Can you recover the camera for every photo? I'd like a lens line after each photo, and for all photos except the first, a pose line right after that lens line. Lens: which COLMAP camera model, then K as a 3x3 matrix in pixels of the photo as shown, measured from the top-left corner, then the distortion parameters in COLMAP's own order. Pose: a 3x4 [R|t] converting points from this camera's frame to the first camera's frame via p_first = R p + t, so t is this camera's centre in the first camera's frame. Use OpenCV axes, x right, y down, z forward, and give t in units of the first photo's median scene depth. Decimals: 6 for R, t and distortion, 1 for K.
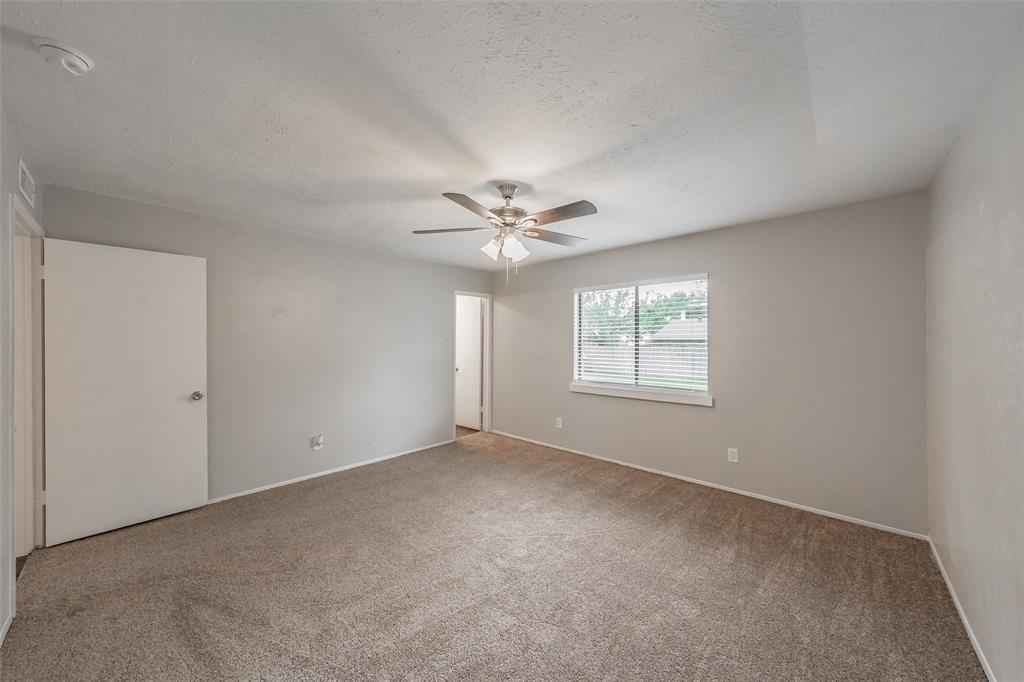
lens RADIAL K [[361.5, 0, 516.1], [0, 361.5, 340.7], [0, 0, 1]] dist [-0.000996, -0.000224]
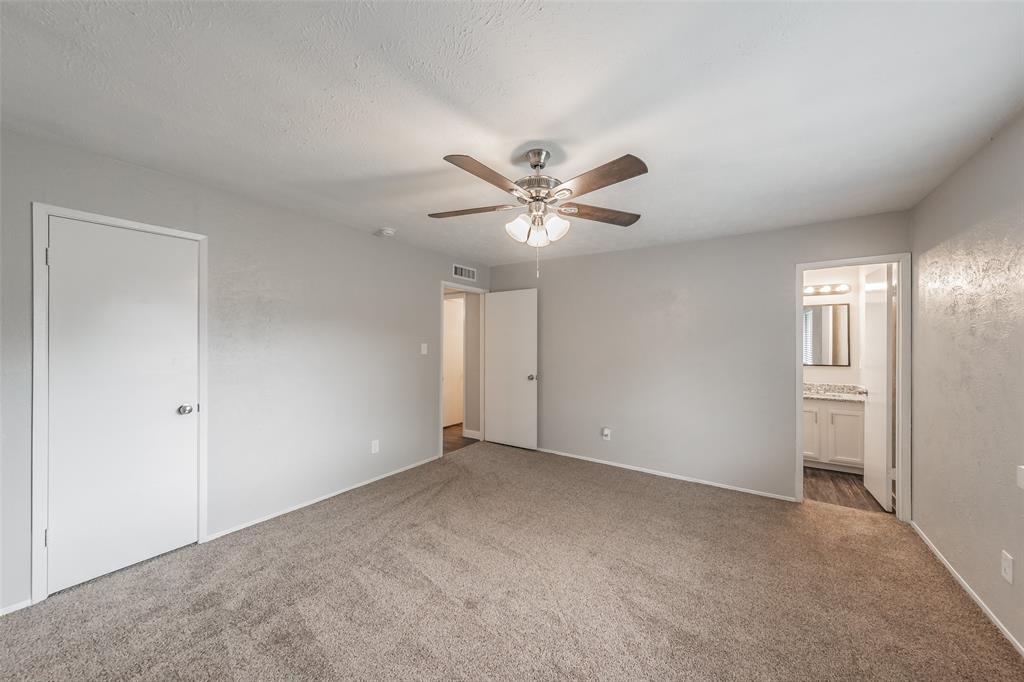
lens RADIAL K [[361.5, 0, 516.1], [0, 361.5, 340.7], [0, 0, 1]] dist [-0.000996, -0.000224]
pose [[0.146048, -0.002442, -0.989275, 0.564932], [-0.005194, 0.999981, -0.003235, -0.000306], [0.989264, 0.005610, 0.146032, 0.612161]]
